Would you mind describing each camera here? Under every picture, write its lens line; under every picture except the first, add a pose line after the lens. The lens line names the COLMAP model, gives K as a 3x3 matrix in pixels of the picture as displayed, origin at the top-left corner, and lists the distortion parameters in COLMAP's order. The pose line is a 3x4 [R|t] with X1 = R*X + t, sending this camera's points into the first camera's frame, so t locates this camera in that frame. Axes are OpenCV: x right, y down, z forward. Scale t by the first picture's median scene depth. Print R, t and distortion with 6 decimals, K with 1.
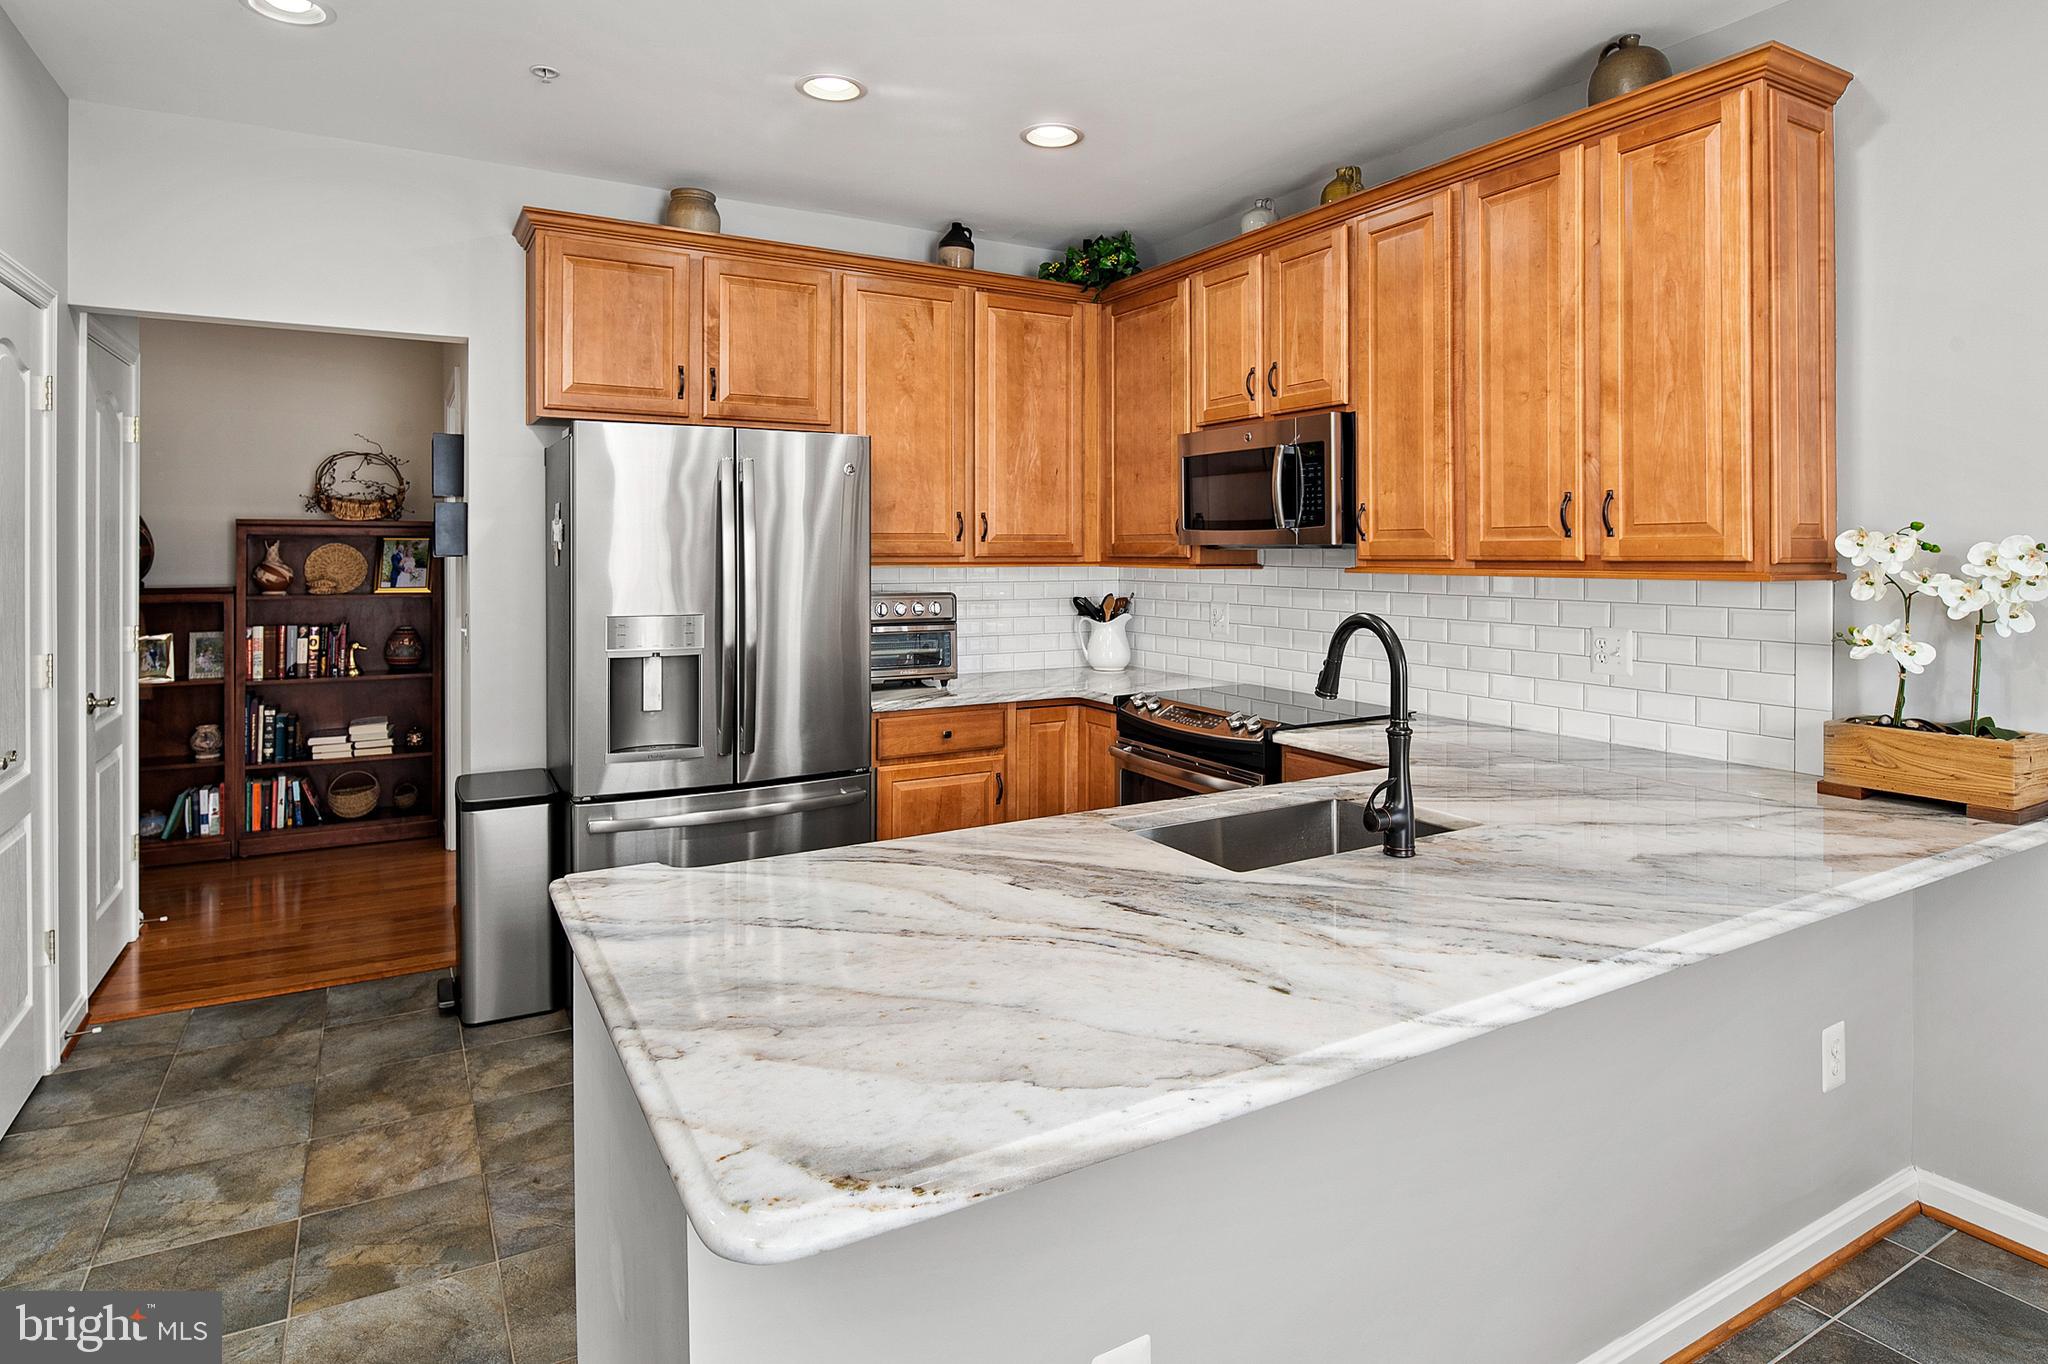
lens RADIAL K [[1113.8, 0, 1019.1], [0, 1113.8, 541.5], [0, 0, 1]] dist [-0.004576, -0.002876]
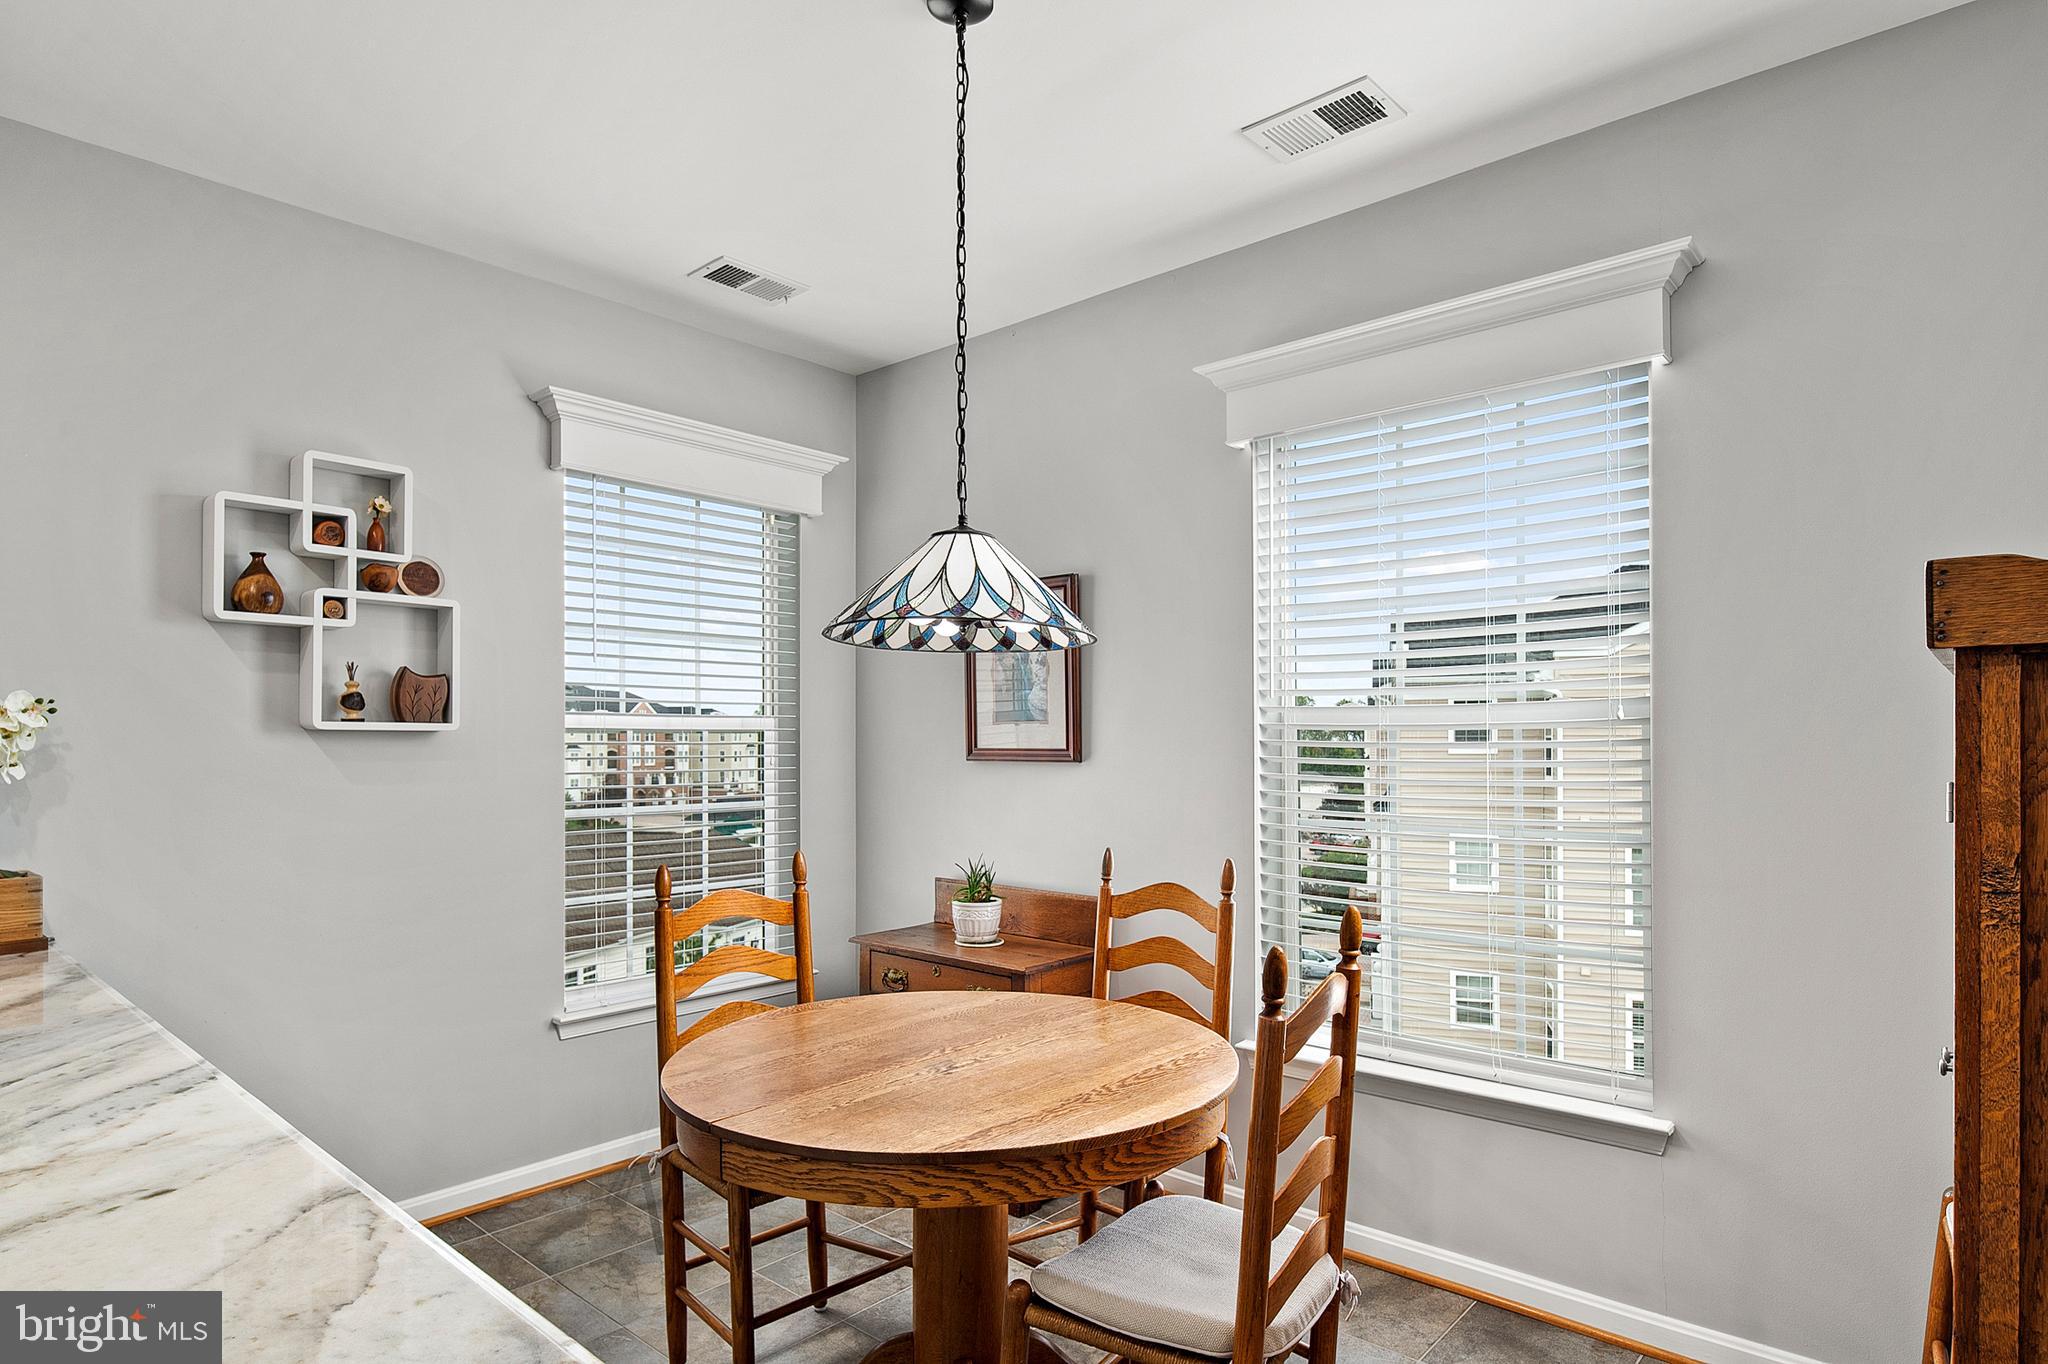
lens RADIAL K [[1139.6, 0, 1019.3], [0, 1139.6, 735.5], [0, 0, 1]] dist [-0.001710, -0.000852]
pose [[-0.319347, 0.005169, 0.947624, -0.390718], [-0.001661, 0.999981, -0.006014, 0.035895], [-0.947636, -0.003495, -0.319332, 0.343094]]
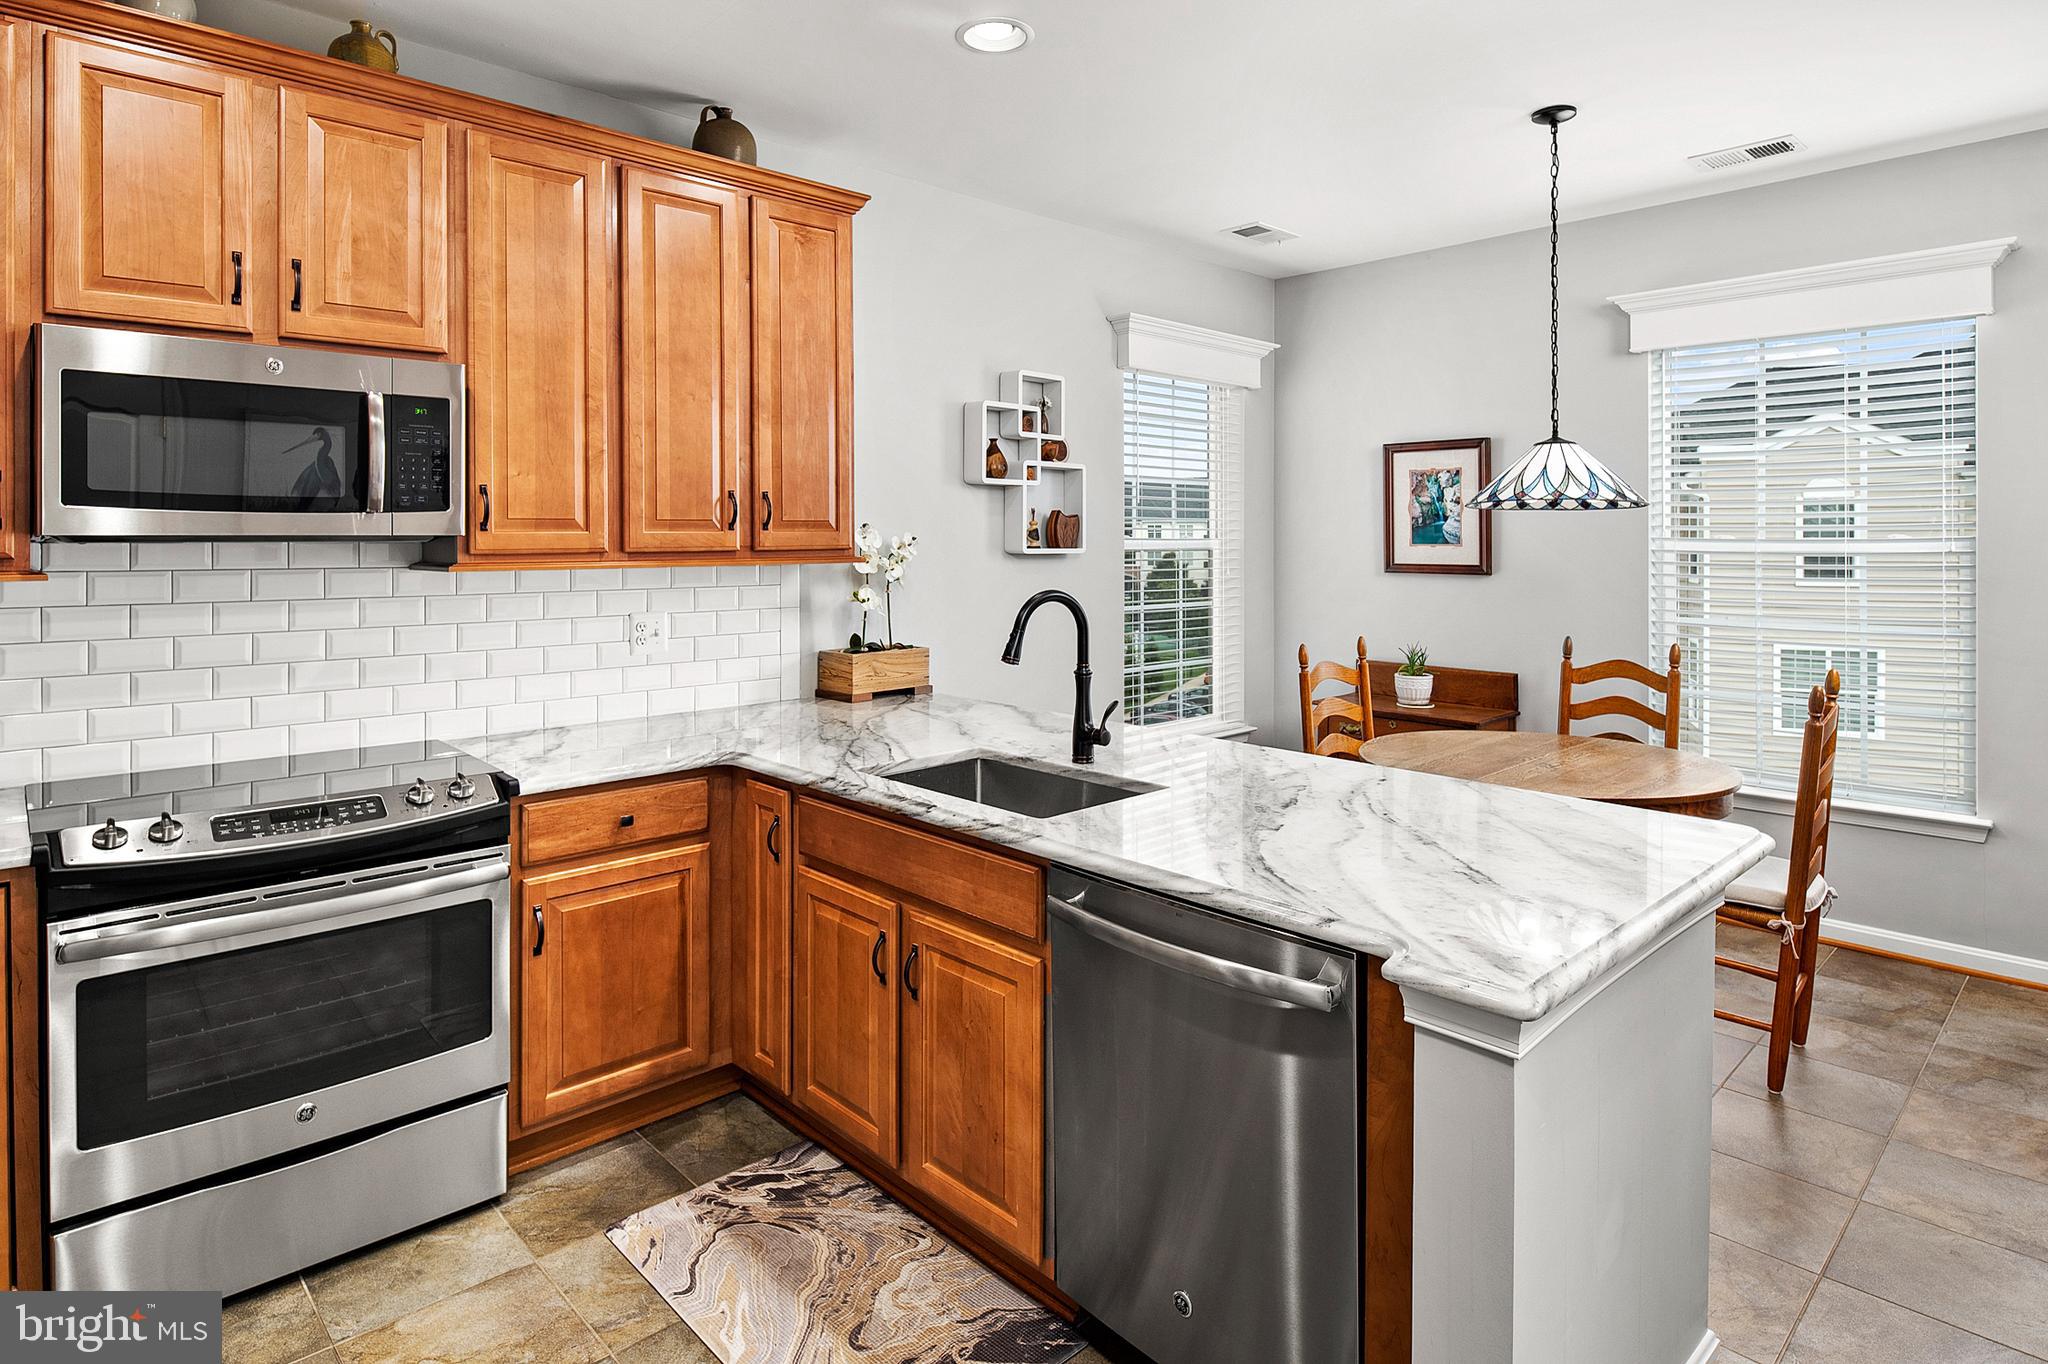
lens RADIAL K [[1113.8, 0, 1019.1], [0, 1113.8, 541.5], [0, 0, 1]] dist [-0.004576, -0.002876]
pose [[-0.244658, -0.002030, 0.969607, -0.688986], [-0.002269, 0.999996, 0.001521, 0.005223], [-0.969607, -0.001828, -0.244661, 1.002789]]
